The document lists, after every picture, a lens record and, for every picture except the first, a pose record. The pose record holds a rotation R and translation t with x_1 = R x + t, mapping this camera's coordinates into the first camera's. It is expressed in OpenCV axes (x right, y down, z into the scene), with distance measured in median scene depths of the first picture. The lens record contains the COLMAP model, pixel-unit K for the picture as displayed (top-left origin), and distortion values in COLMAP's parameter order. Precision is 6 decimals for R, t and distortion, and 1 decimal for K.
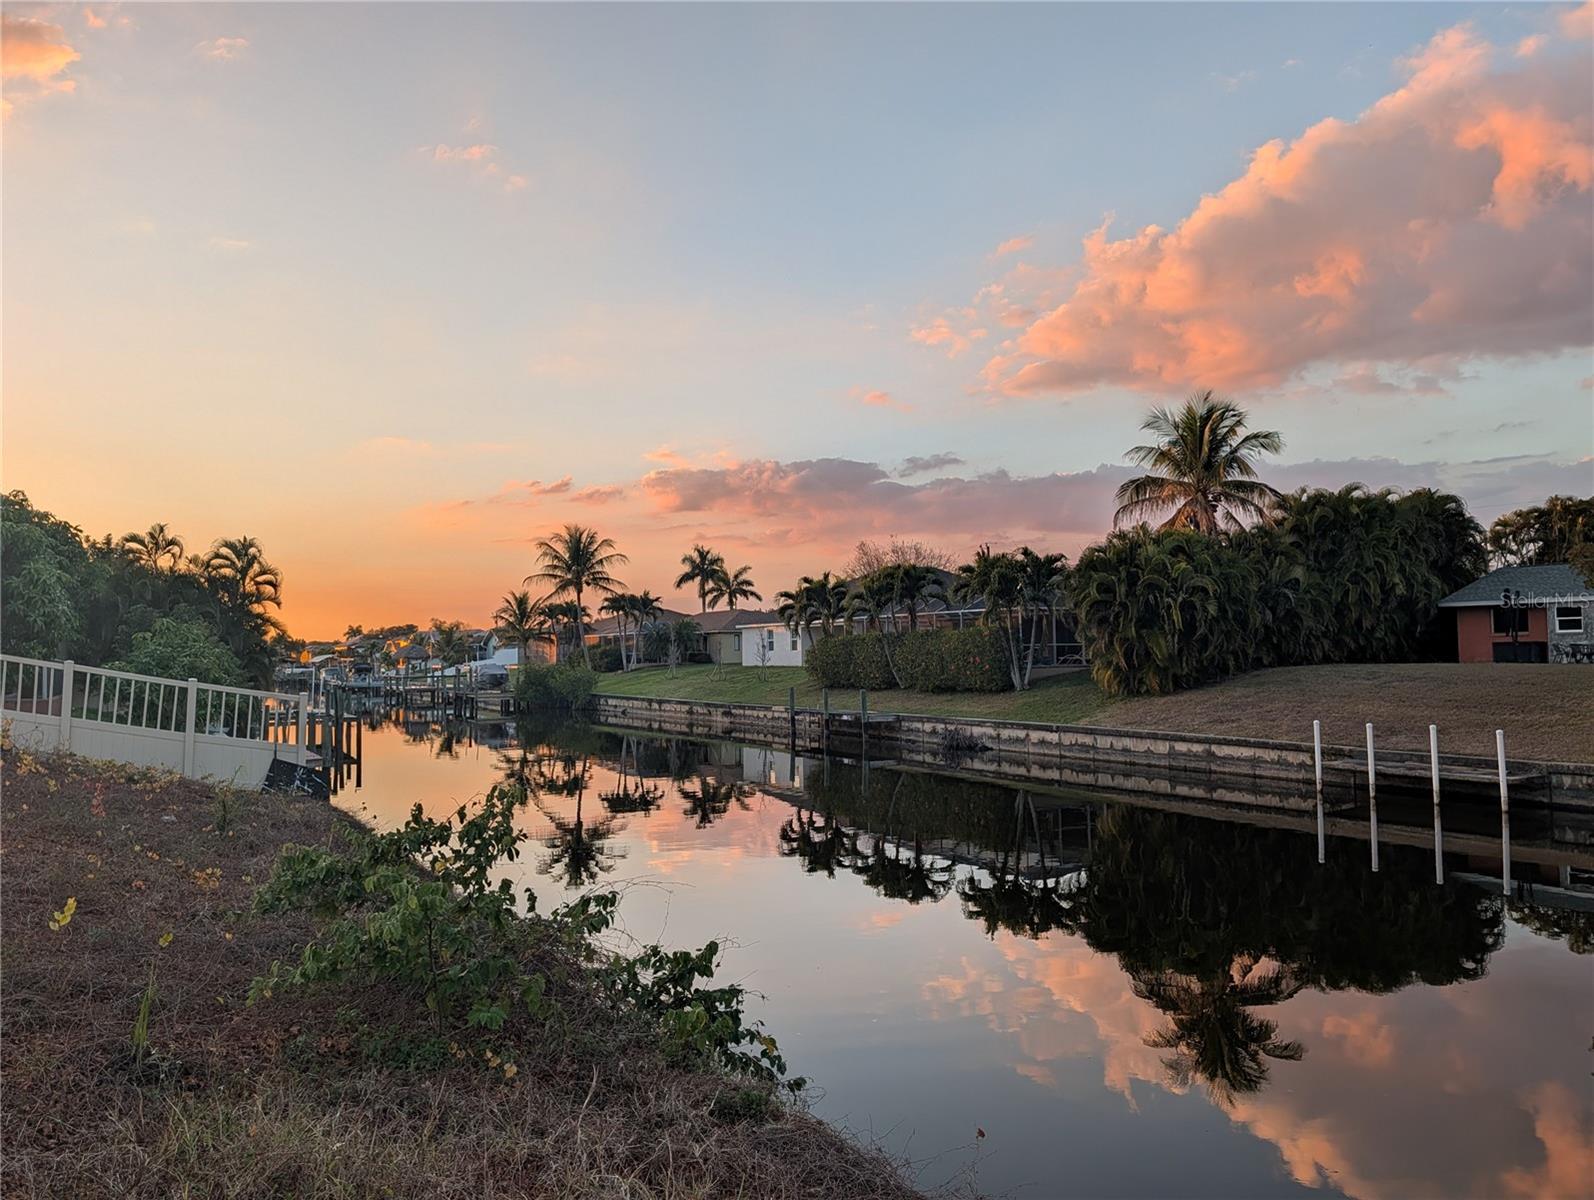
lens RADIAL K [[1151.3, 0, 785.9], [0, 1151.3, 596.3], [0, 0, 1]] dist [0.038959, -0.035886]
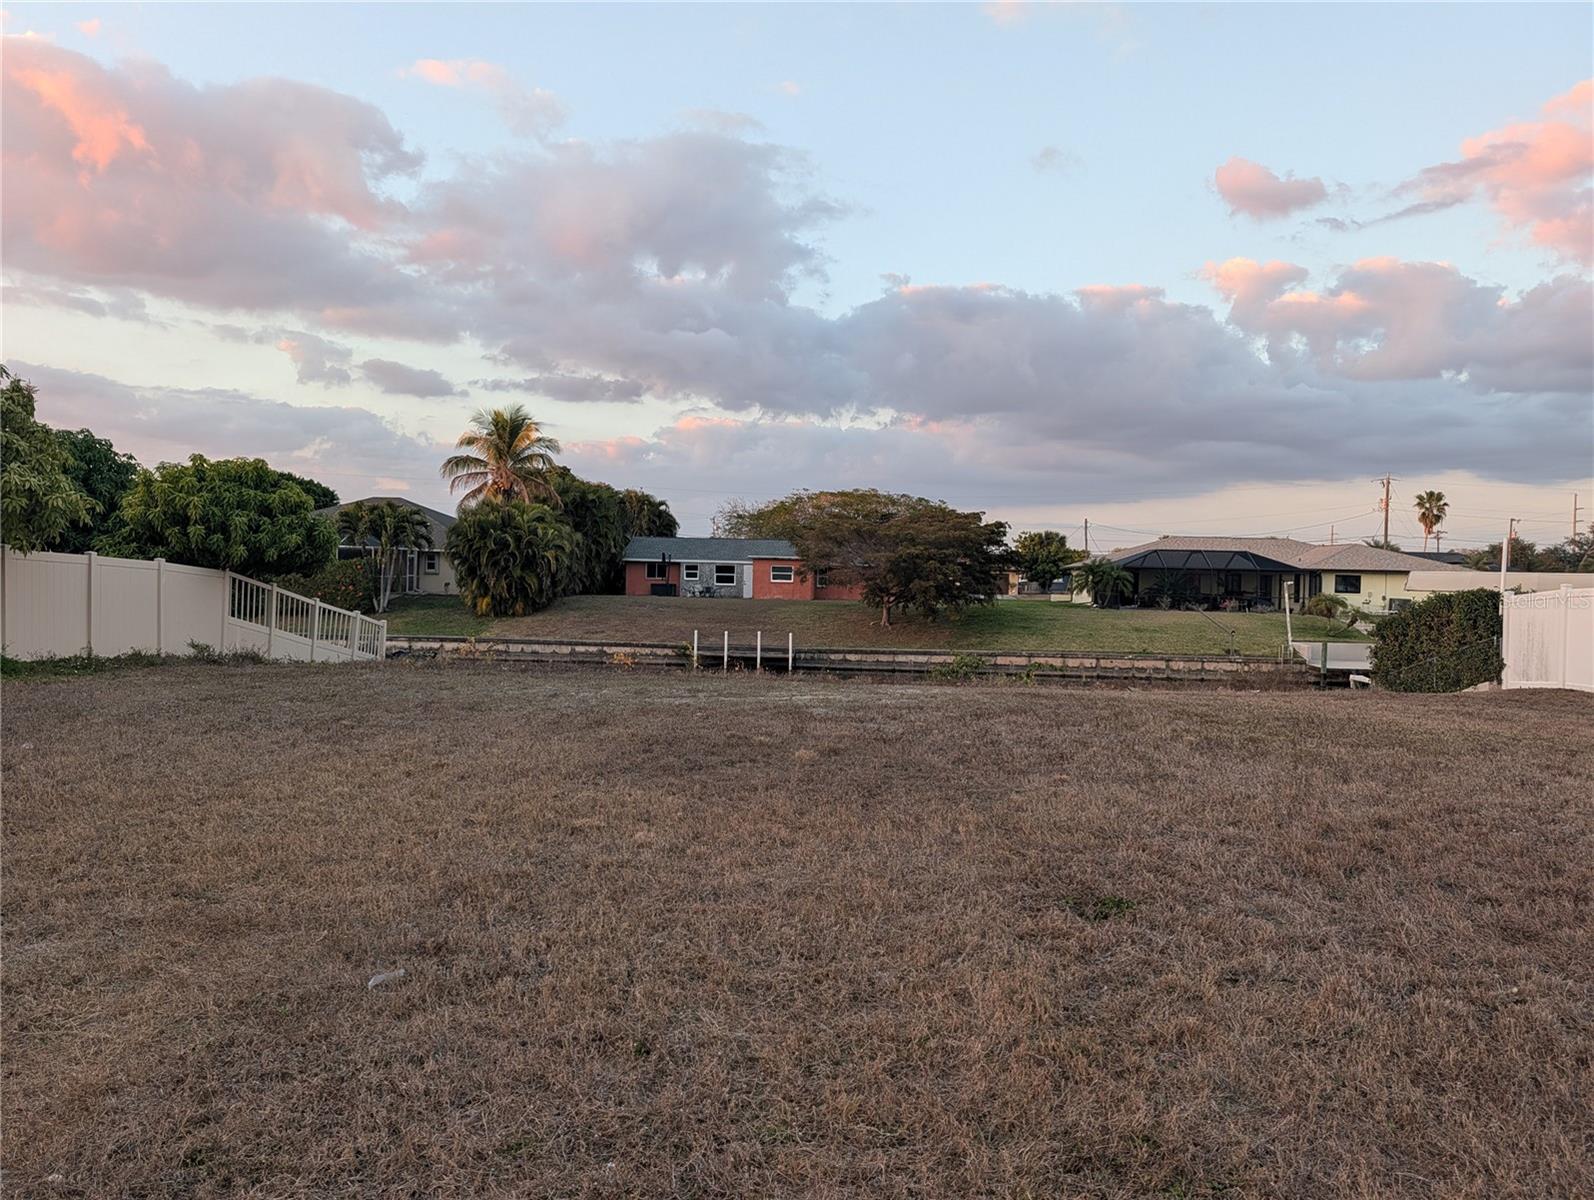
lens RADIAL K [[1151.3, 0, 786.2], [0, 1151.3, 593.2], [0, 0, 1]] dist [0.038959, -0.035886]
pose [[0.566355, 0.012800, 0.824062, -0.632258], [-0.070313, 0.996984, 0.032838, -0.014463], [-0.821157, -0.076540, 0.565547, -0.098654]]
